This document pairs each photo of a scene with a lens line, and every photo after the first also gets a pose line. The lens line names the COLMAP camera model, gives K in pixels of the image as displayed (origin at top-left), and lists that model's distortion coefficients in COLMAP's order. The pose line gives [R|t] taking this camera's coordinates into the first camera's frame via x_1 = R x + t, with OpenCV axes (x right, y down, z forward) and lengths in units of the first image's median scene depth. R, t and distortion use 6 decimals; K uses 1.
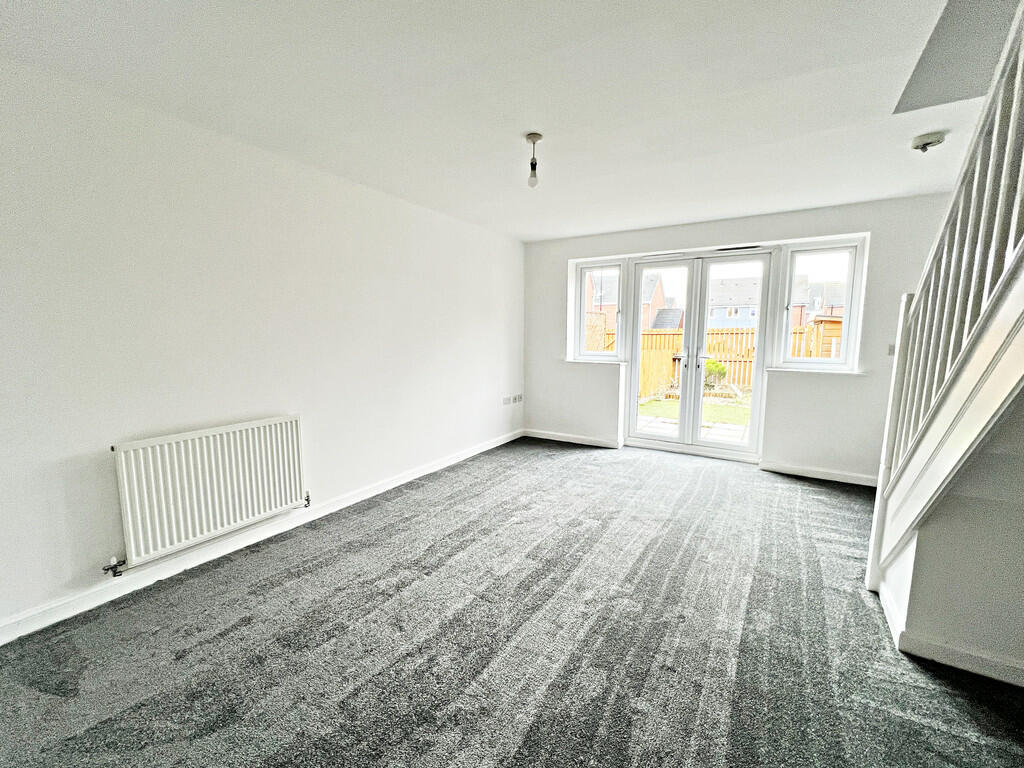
lens RADIAL K [[430.7, 0, 512.0], [0, 430.7, 384.0], [0, 0, 1]] dist [-0.001235, 0.000081]
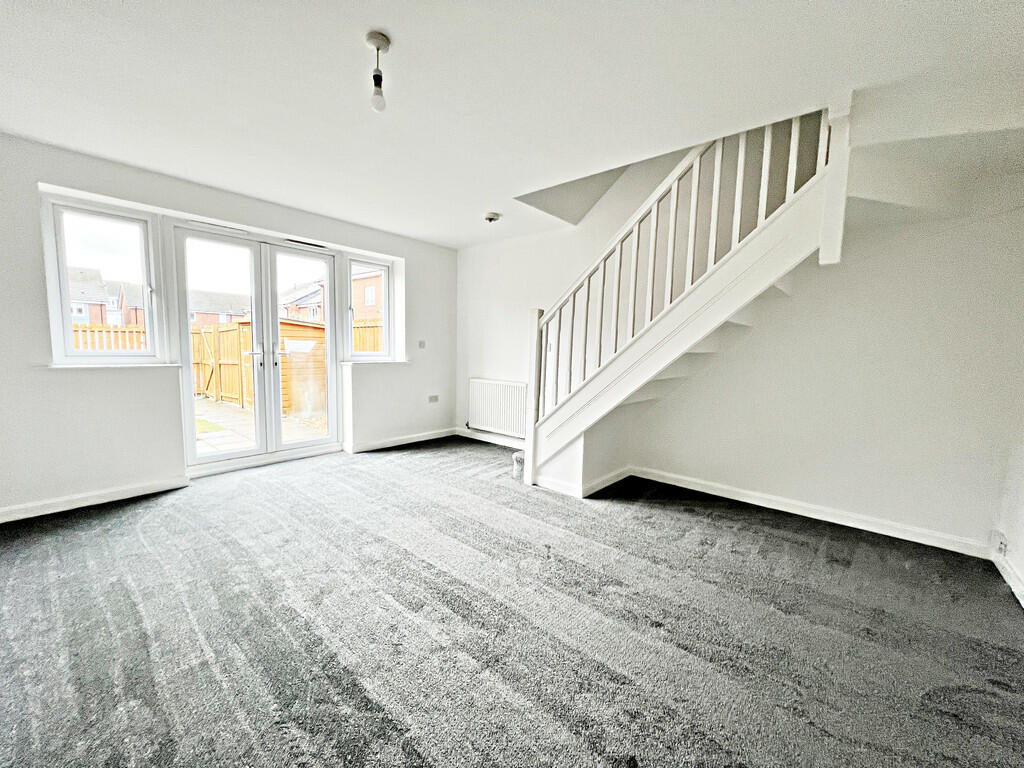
lens RADIAL K [[407.8, 0, 512.0], [0, 407.8, 384.0], [0, 0, 1]] dist [-0.001388, 0.000177]
pose [[0.161987, -0.091324, 0.982558, -0.386502], [0.095121, 0.992517, 0.076567, -0.020530], [-0.982198, 0.081059, 0.169462, 0.432063]]
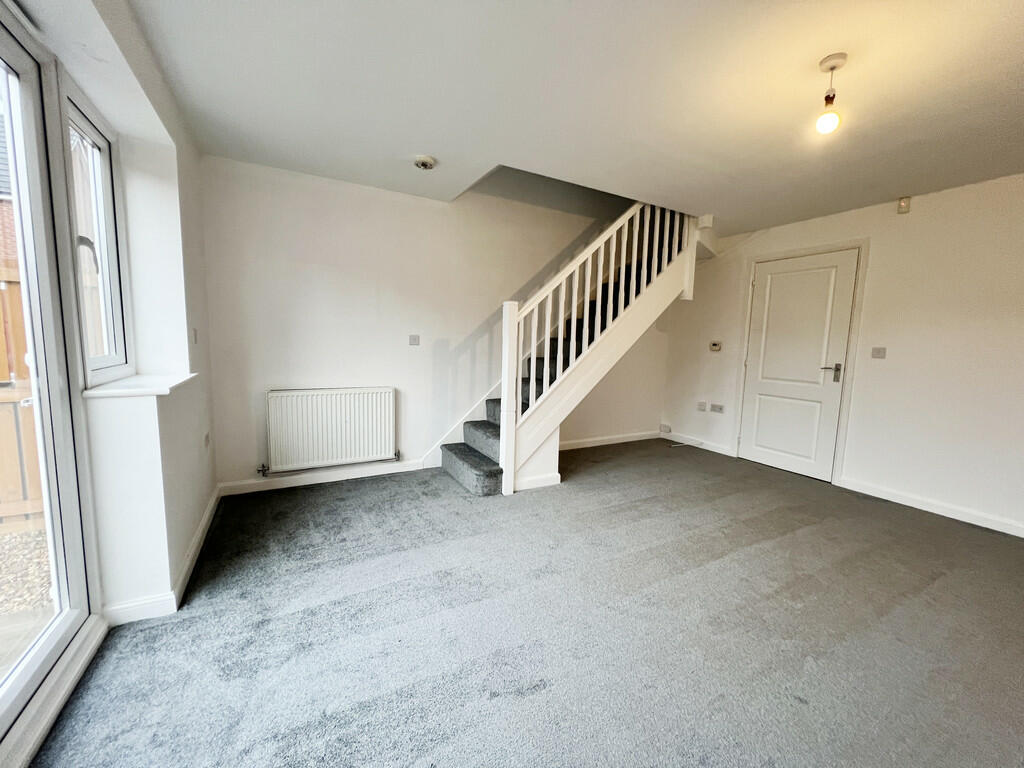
lens RADIAL K [[407.8, 0, 512.0], [0, 407.8, 384.0], [0, 0, 1]] dist [-0.001388, 0.000177]
pose [[-0.871105, -0.085283, 0.483635, 0.097373], [0.024622, 0.975983, 0.216451, -0.125480], [-0.490479, 0.200460, -0.848084, 1.220529]]
